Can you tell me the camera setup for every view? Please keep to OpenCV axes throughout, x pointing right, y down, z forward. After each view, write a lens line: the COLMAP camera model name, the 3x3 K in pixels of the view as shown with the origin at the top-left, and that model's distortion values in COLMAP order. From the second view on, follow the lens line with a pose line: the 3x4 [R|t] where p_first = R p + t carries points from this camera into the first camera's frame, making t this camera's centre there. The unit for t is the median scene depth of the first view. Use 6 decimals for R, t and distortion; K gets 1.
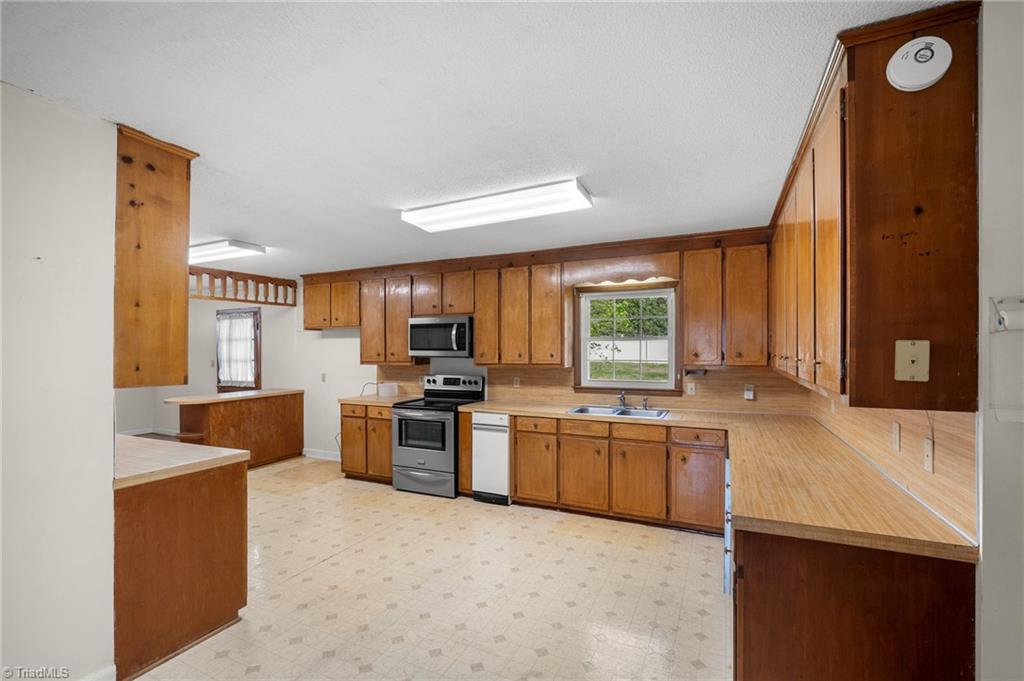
lens RADIAL K [[454.3, 0, 504.9], [0, 454.3, 351.2], [0, 0, 1]] dist [-0.003735, 0.000677]
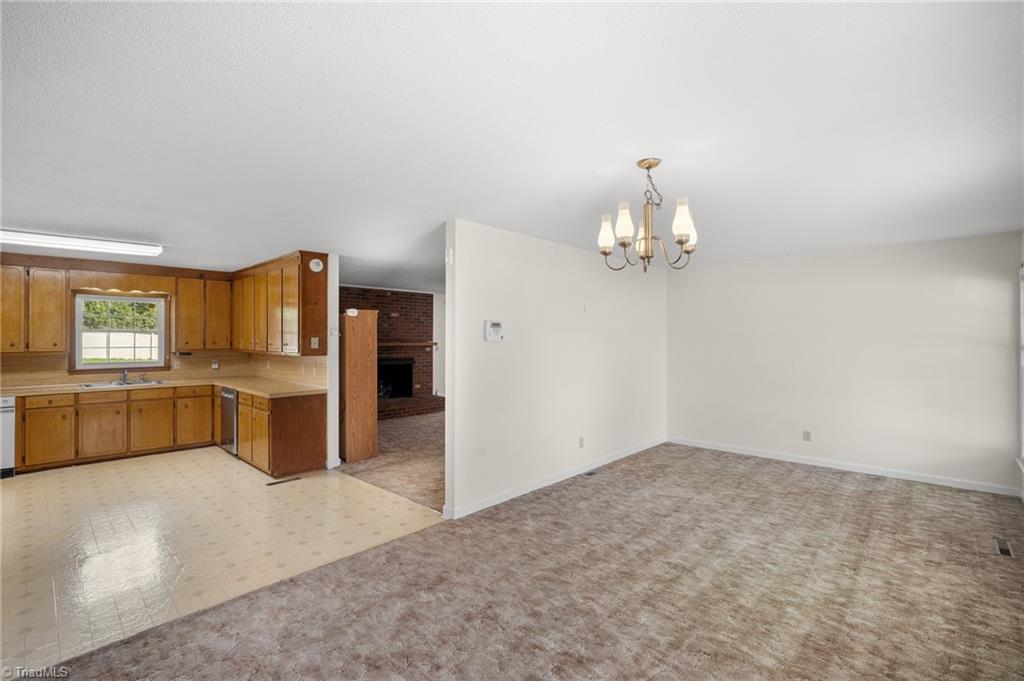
lens RADIAL K [[454.3, 0, 504.3], [0, 454.3, 339.5], [0, 0, 1]] dist [-0.003735, 0.000677]
pose [[0.313192, 0.000725, 0.949689, -0.688784], [0.001679, 0.999998, -0.001317, 0.000259], [-0.949688, 0.002007, 0.313190, -0.527727]]
